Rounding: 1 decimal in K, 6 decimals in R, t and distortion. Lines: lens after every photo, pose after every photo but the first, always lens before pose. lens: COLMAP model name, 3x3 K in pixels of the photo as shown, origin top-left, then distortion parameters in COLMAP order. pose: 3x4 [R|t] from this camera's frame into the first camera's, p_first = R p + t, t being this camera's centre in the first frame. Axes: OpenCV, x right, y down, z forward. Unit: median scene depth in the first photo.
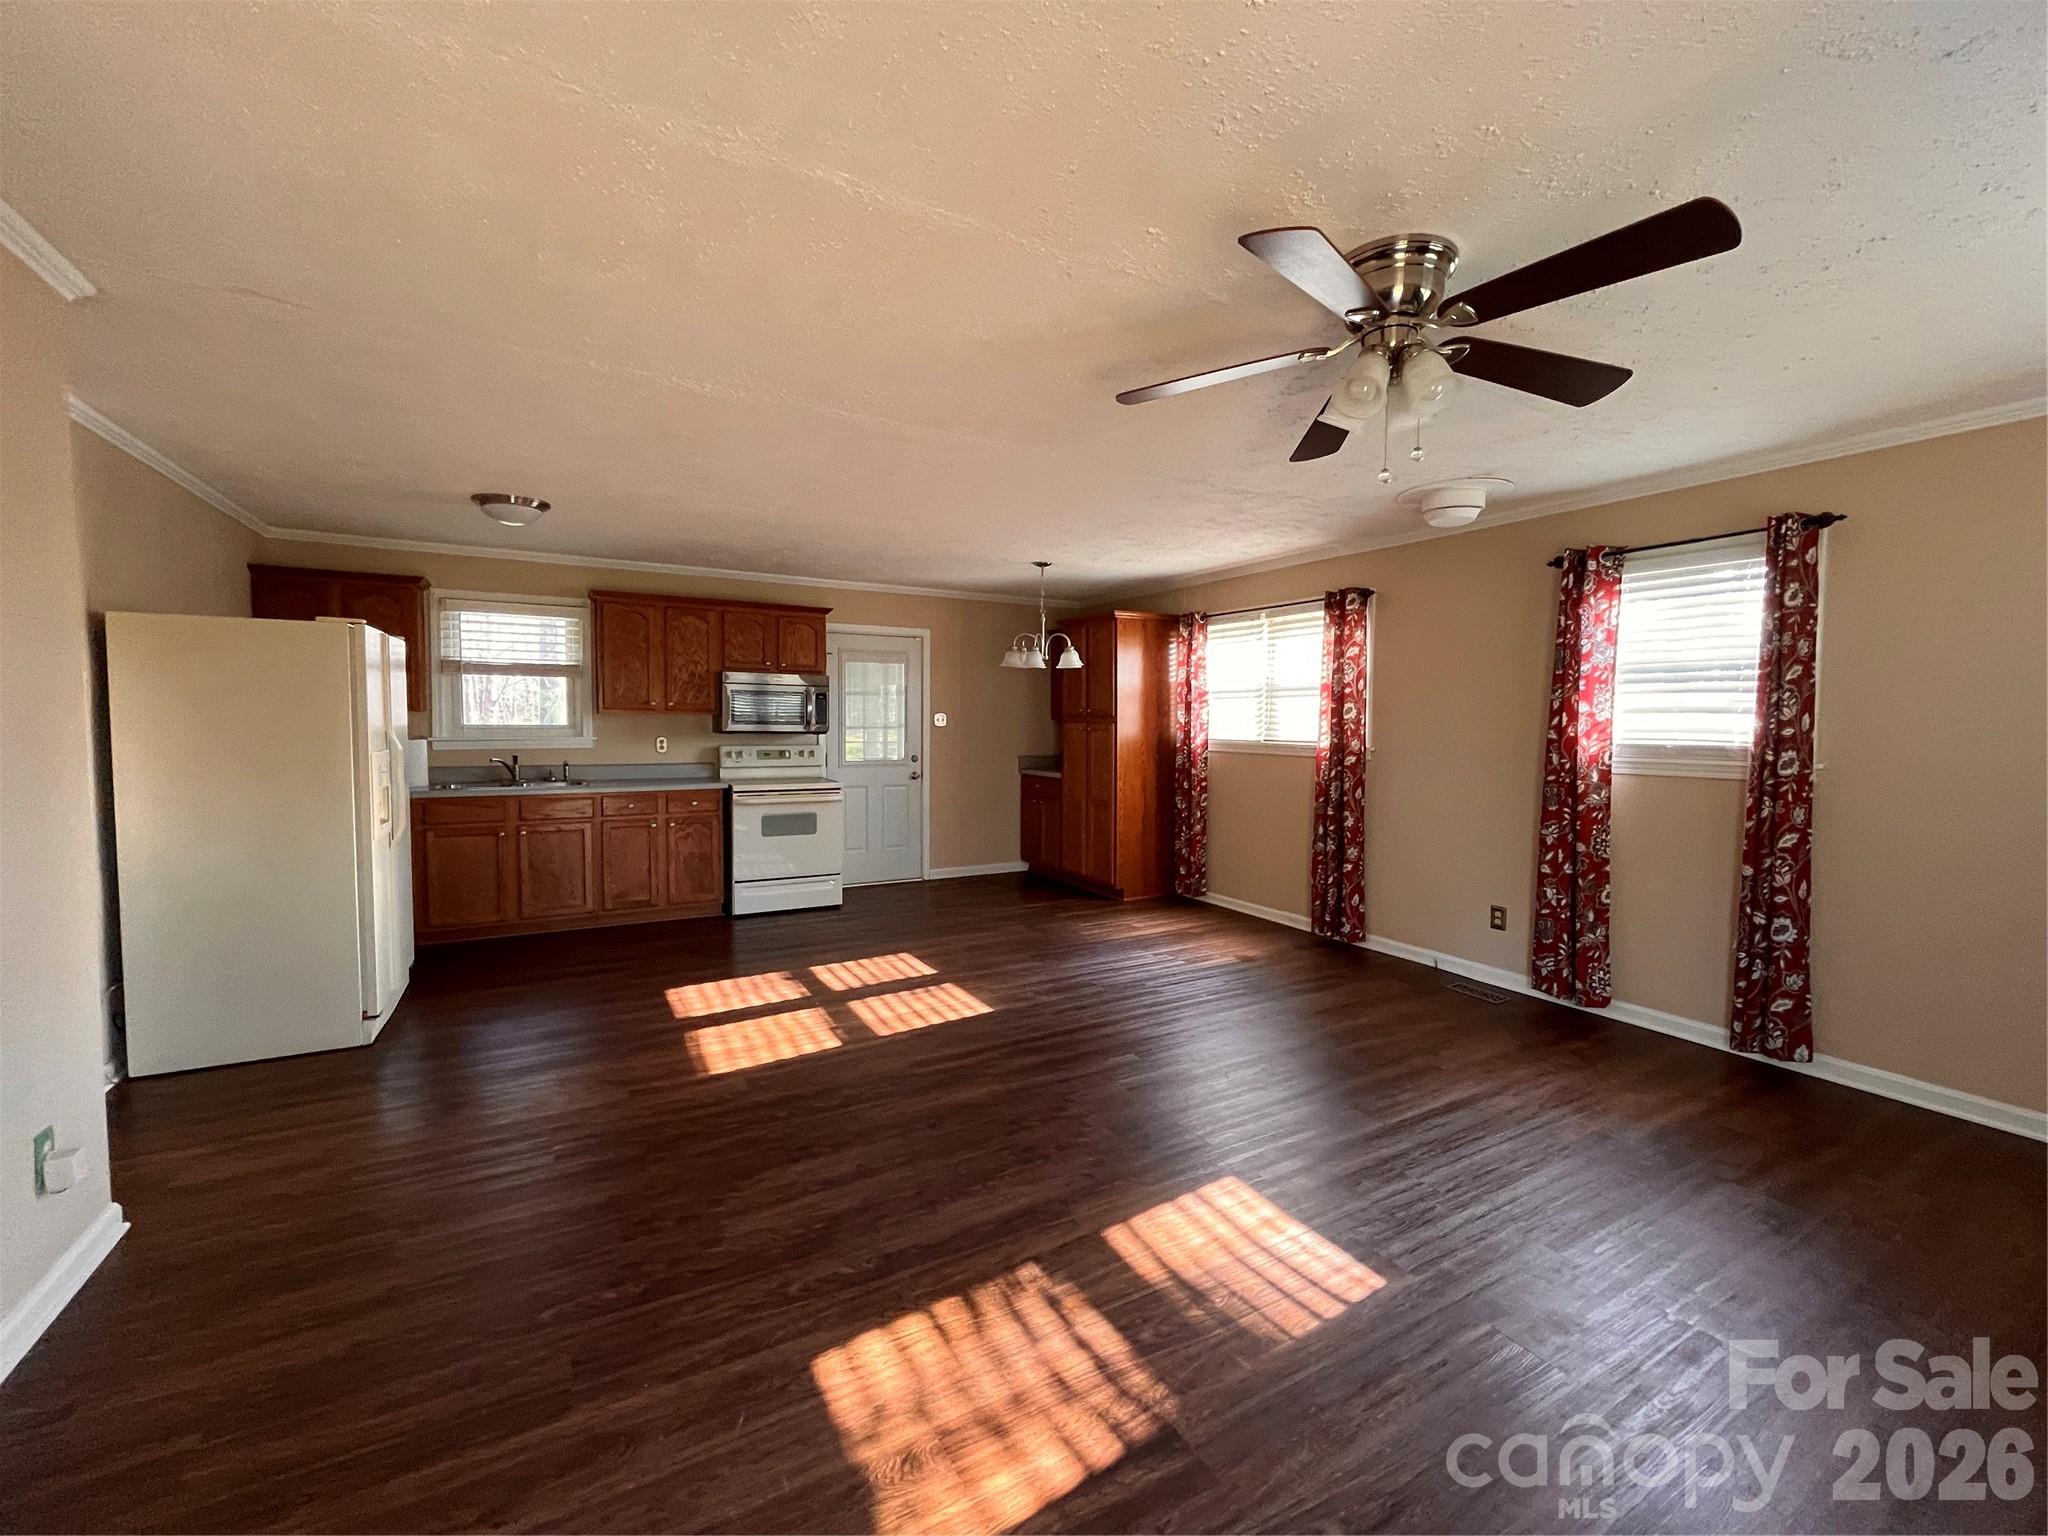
lens RADIAL K [[834.7, 0, 1025.7], [0, 834.7, 764.2], [0, 0, 1]] dist [-0.002638, 0.000119]
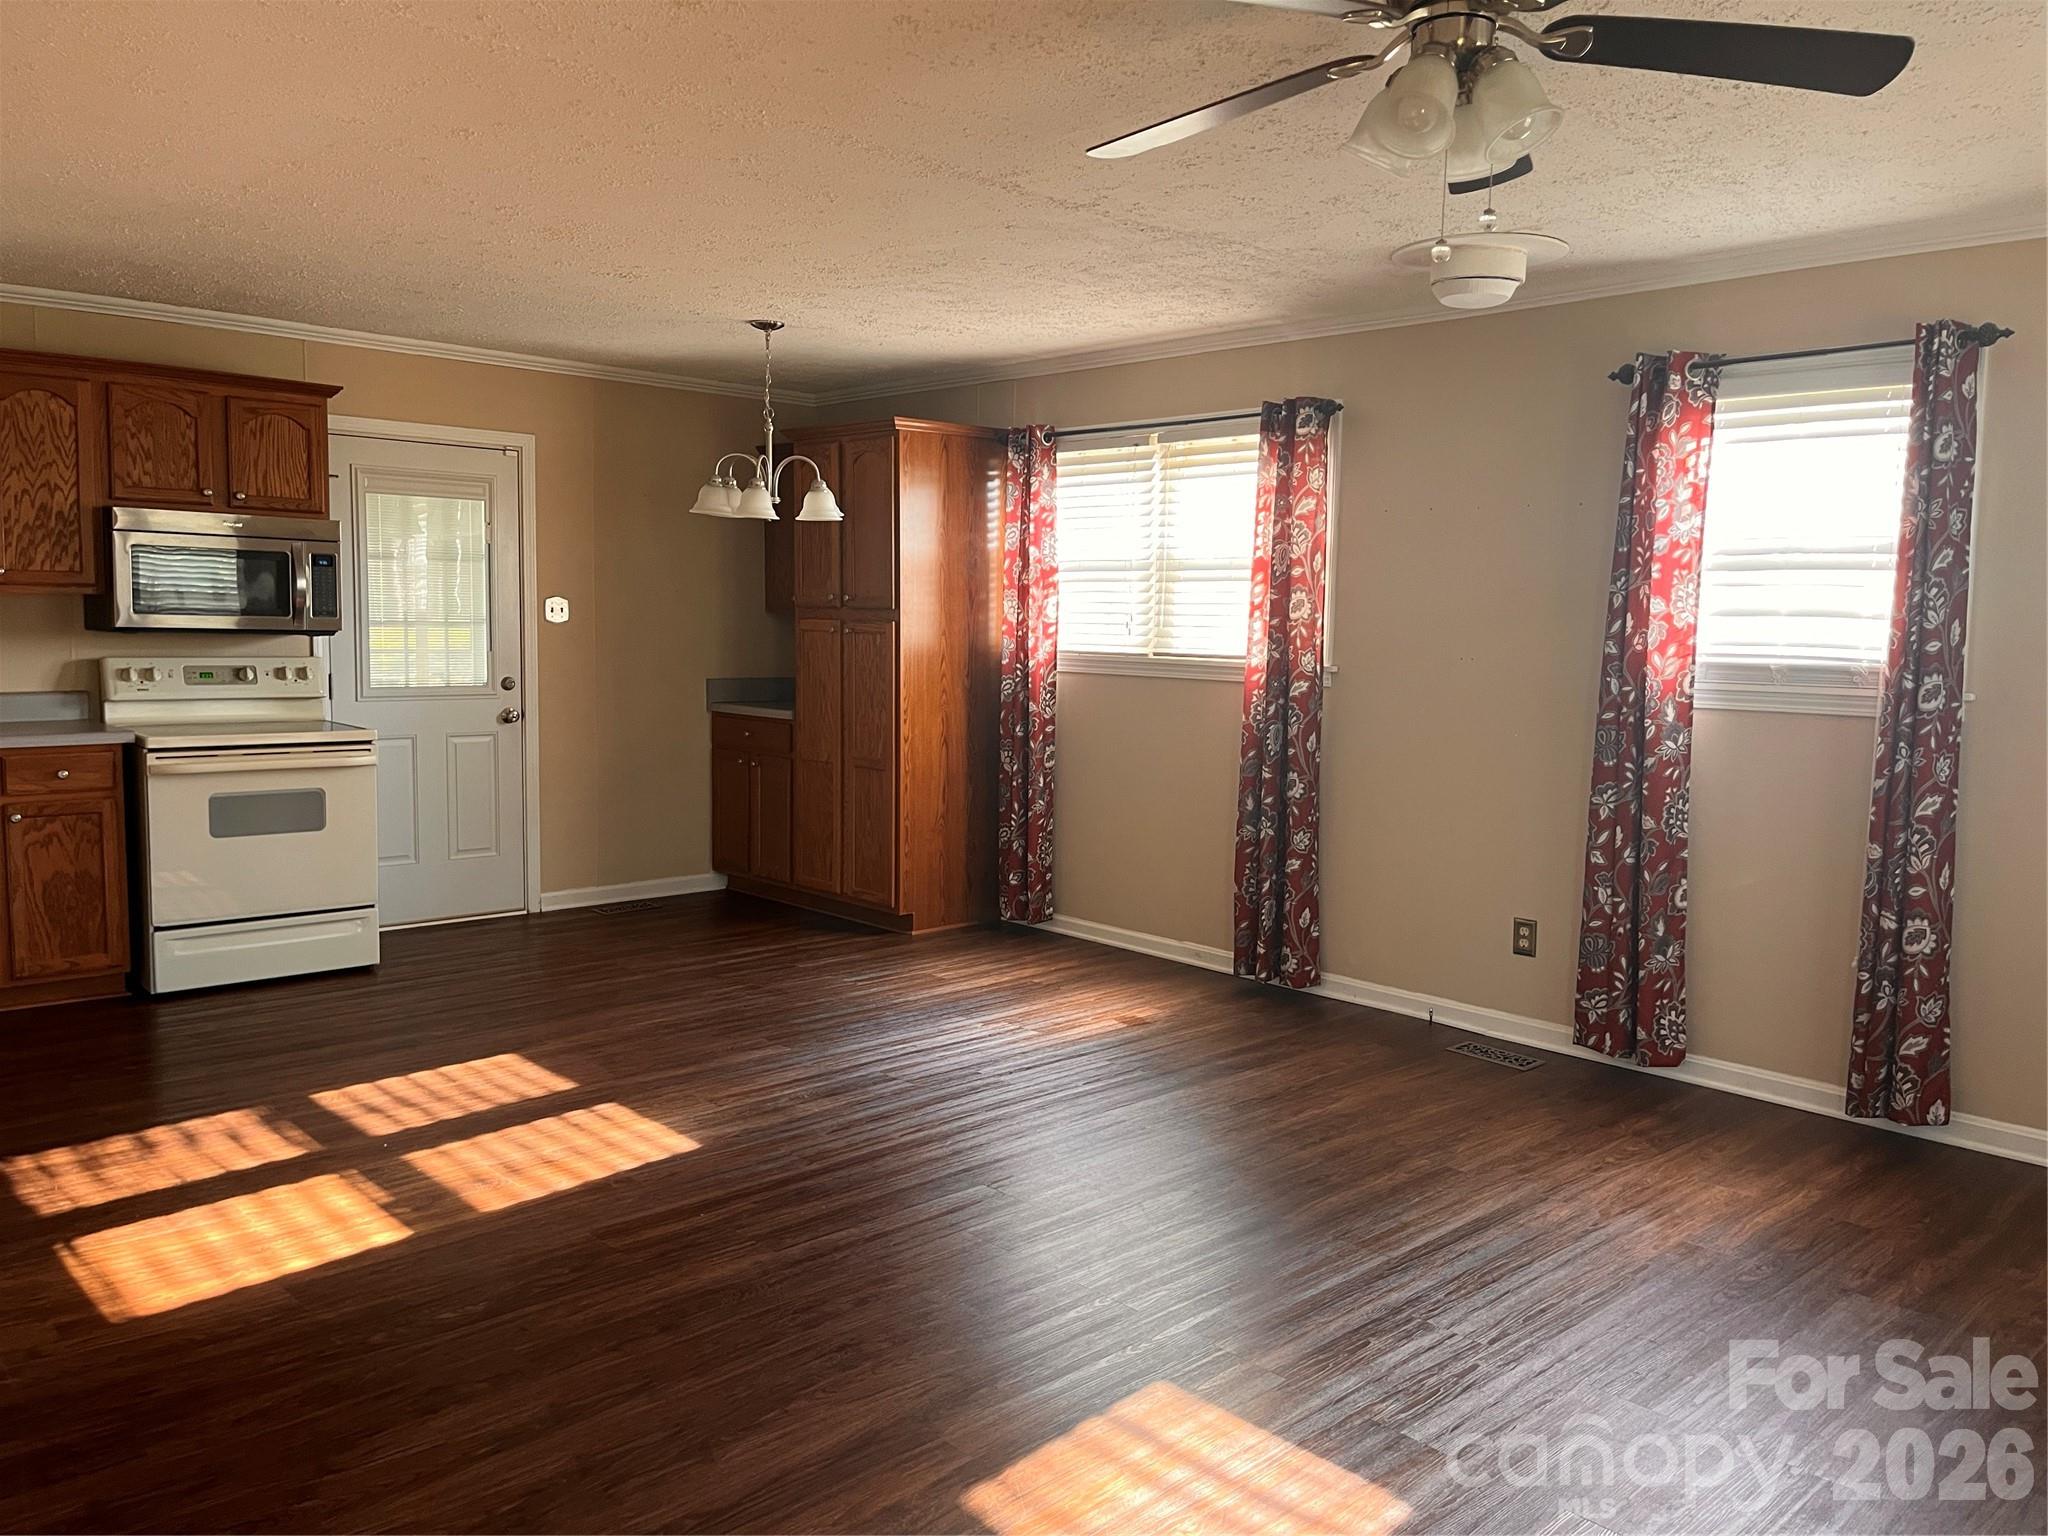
lens RADIAL K [[1552.3, 0, 1031.0], [0, 1552.3, 772.7], [0, 0, 1]] dist [0.070439, -0.090611]
pose [[0.971062, -0.013007, 0.238473, -0.086967], [0.000674, 0.998661, 0.051725, -0.002446], [-0.238826, -0.050067, 0.969771, -0.060779]]
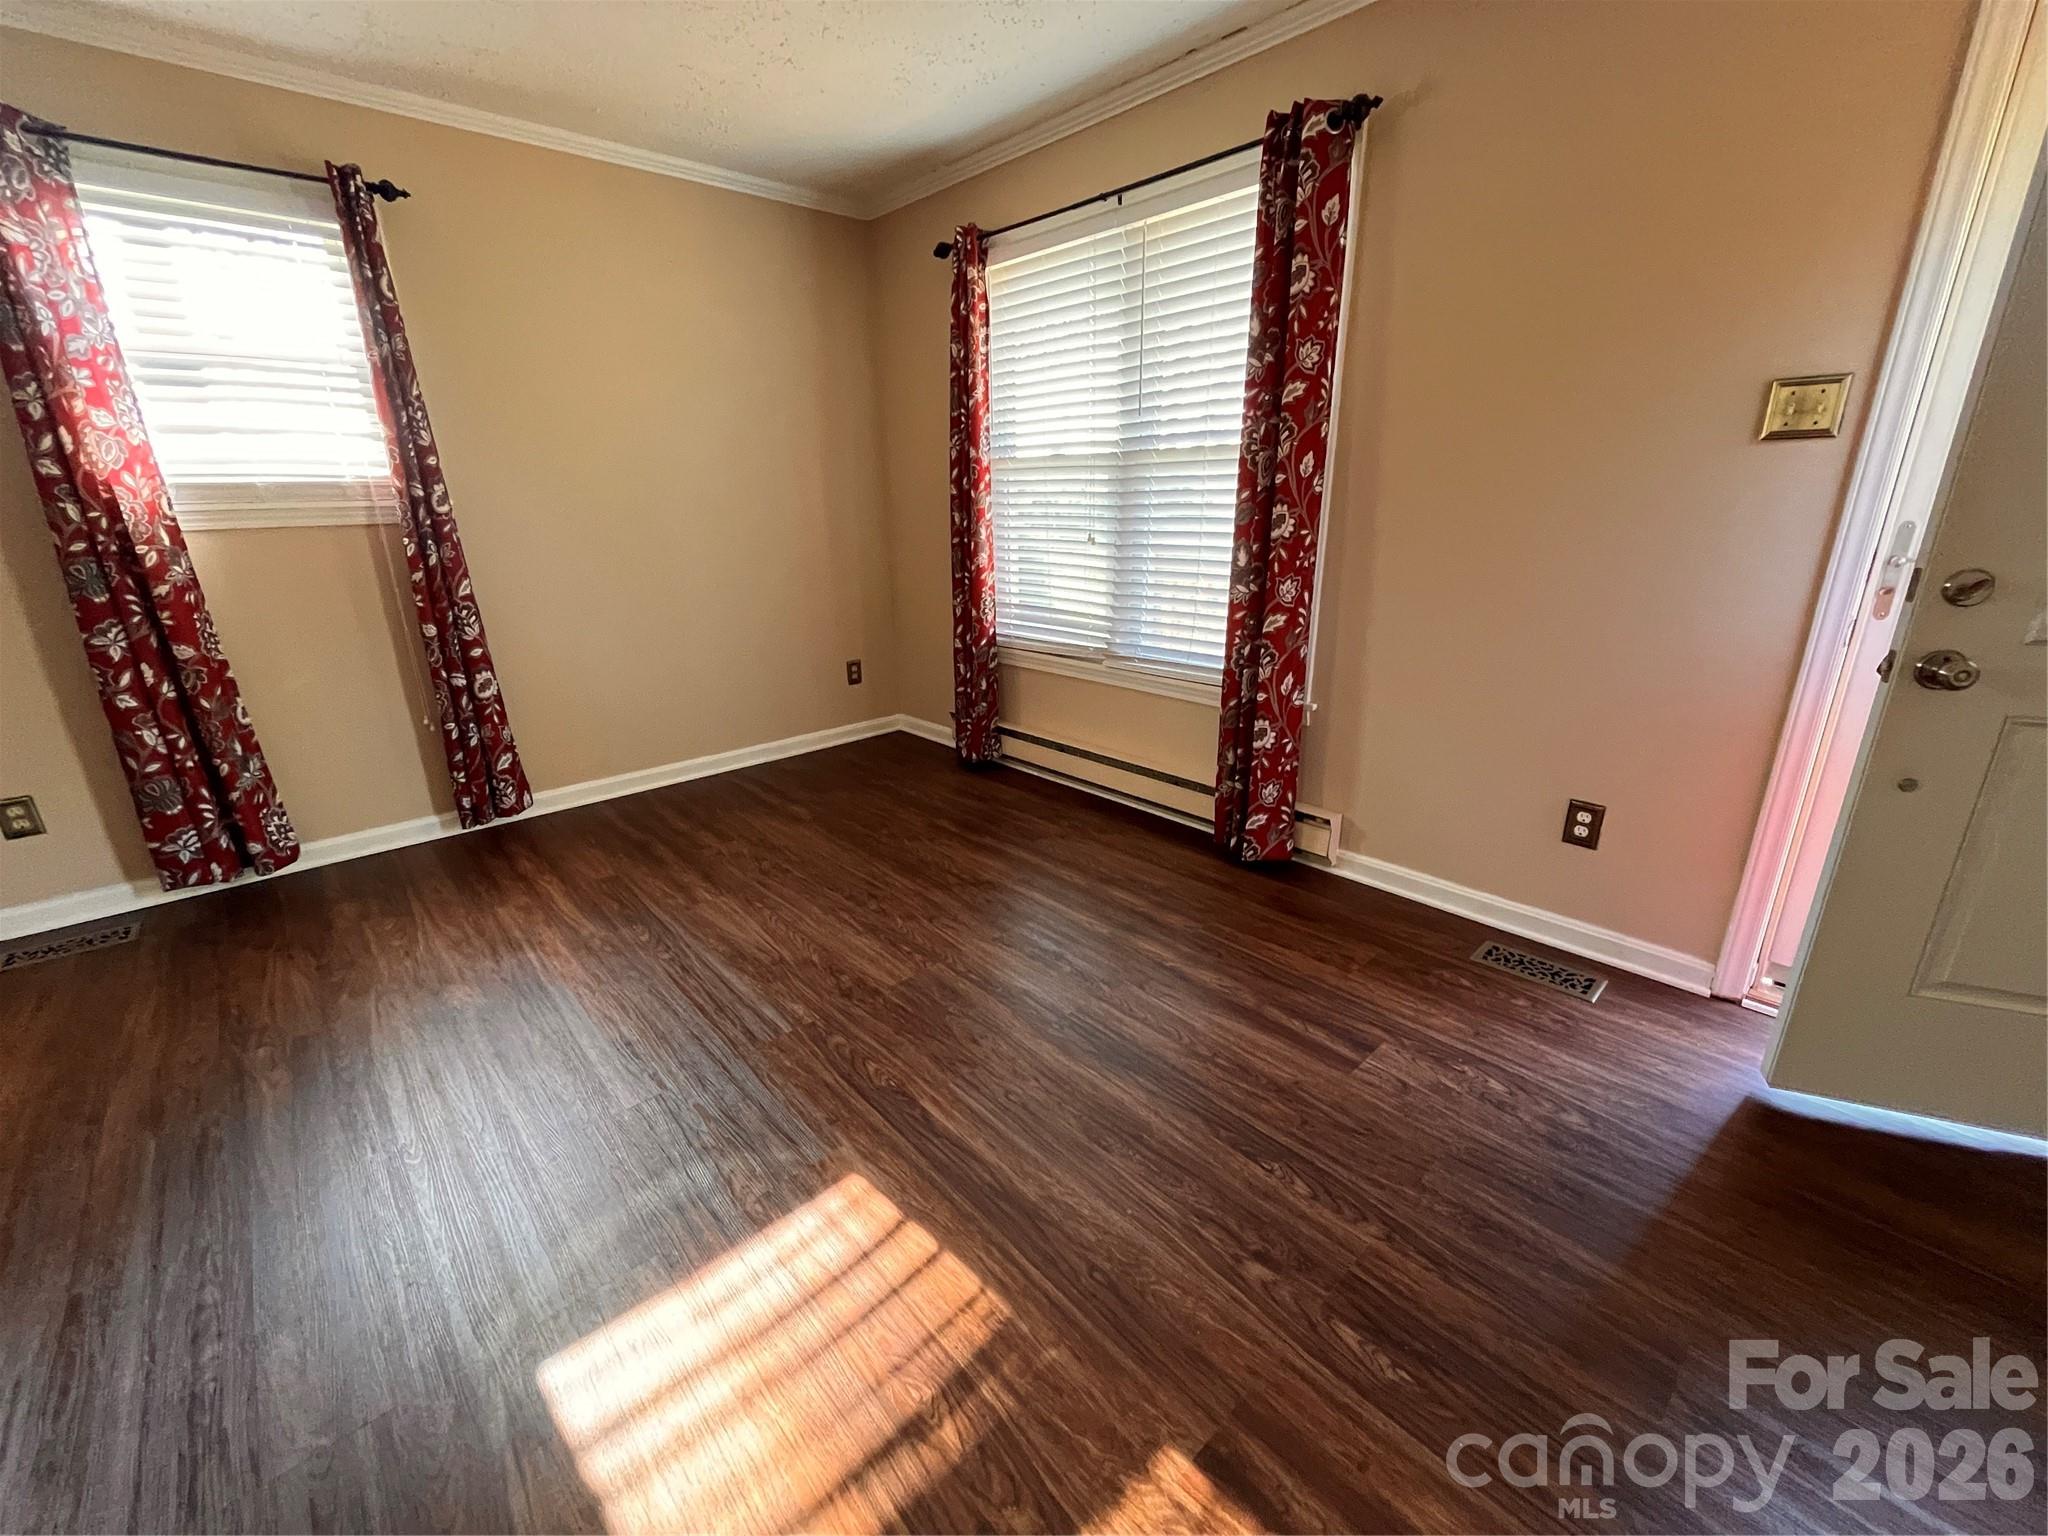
lens RADIAL K [[834.7, 0, 1007.9], [0, 834.7, 769.1], [0, 0, 1]] dist [-0.002638, 0.000119]
pose [[-0.226056, -0.308318, 0.924034, -0.101529], [0.065421, 0.941642, 0.330198, 0.013277], [-0.971915, 0.135095, -0.192693, 0.504859]]
